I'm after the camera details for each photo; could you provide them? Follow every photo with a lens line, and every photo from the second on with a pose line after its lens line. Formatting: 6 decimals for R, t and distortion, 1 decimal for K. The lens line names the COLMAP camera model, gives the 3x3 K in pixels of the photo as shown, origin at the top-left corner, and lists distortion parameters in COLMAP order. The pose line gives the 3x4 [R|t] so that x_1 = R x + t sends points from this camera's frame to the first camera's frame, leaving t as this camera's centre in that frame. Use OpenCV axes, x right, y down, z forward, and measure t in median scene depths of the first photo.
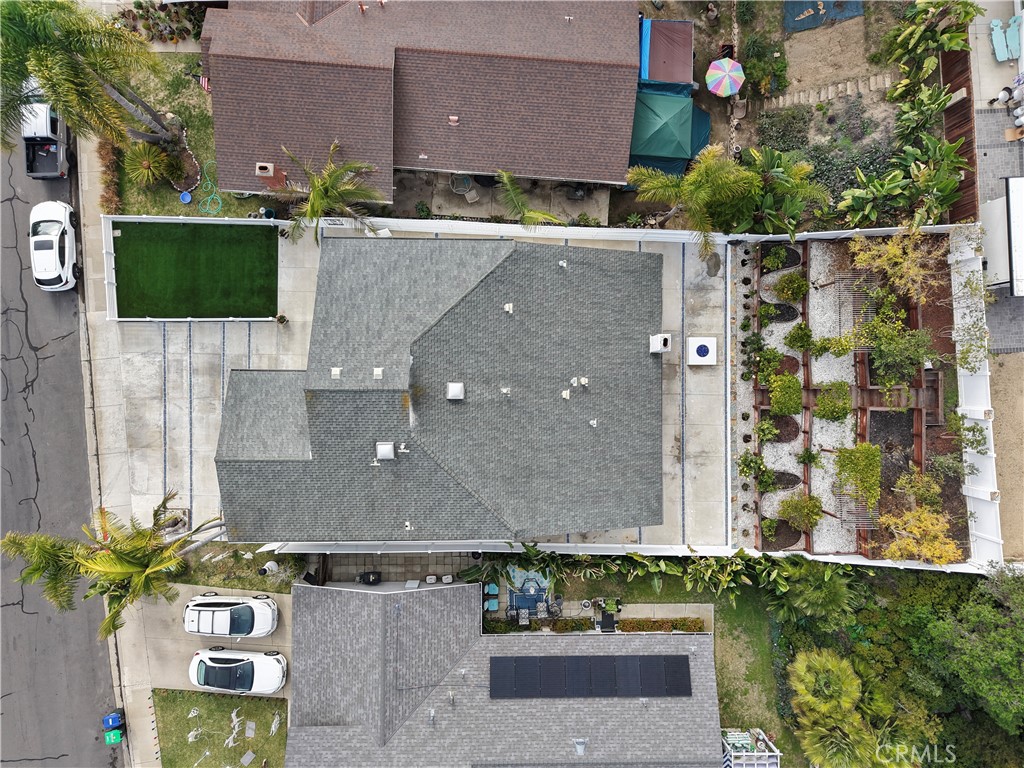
lens RADIAL K [[693.9, 0, 512.0], [0, 693.9, 384.0], [0, 0, 1]] dist [0.020100, 0.001470]
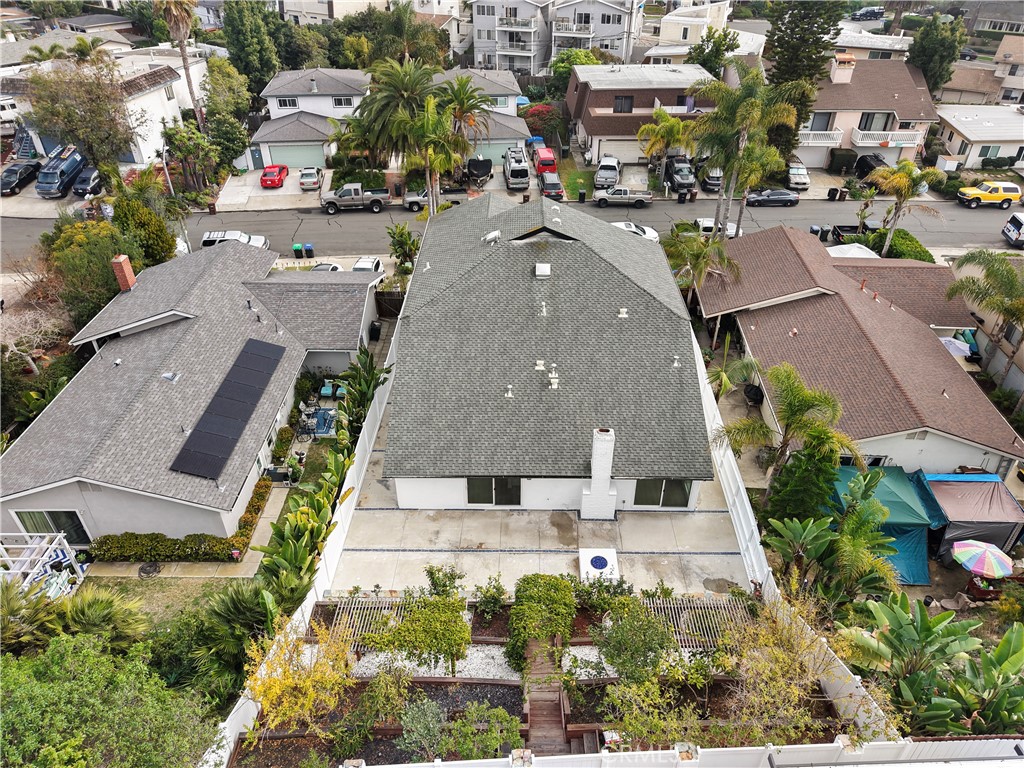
lens RADIAL K [[693.9, 0, 512.0], [0, 693.9, 384.0], [0, 0, 1]] dist [0.020100, 0.001470]
pose [[-0.016437, 0.565658, -0.824476, 0.861420], [-0.999777, 0.001643, 0.021060, 0.032692], [0.013267, 0.824638, 0.565505, 0.465835]]
